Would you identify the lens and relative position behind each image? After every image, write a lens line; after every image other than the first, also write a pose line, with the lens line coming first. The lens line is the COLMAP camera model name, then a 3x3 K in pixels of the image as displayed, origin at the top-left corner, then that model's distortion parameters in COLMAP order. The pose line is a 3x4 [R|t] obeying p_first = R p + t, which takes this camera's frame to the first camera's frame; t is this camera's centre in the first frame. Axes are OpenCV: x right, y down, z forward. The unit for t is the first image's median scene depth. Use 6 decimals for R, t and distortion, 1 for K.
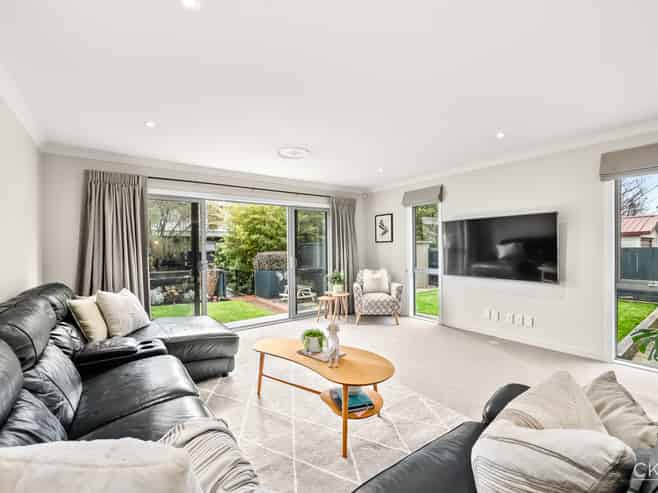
lens RADIAL K [[295.8, 0, 329.6], [0, 295.8, 250.4], [0, 0, 1]] dist [-0.002133, 0.000034]
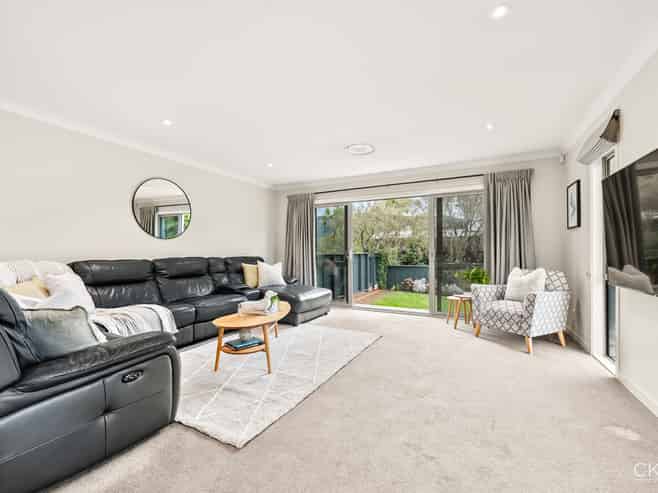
lens RADIAL K [[295.8, 0, 328.4], [0, 295.8, 250.1], [0, 0, 1]] dist [-0.002133, 0.000034]
pose [[0.446871, 0.007011, -0.894571, 0.613771], [-0.012955, 0.999915, 0.001365, 0.030560], [0.894505, 0.010979, 0.446924, 0.317178]]
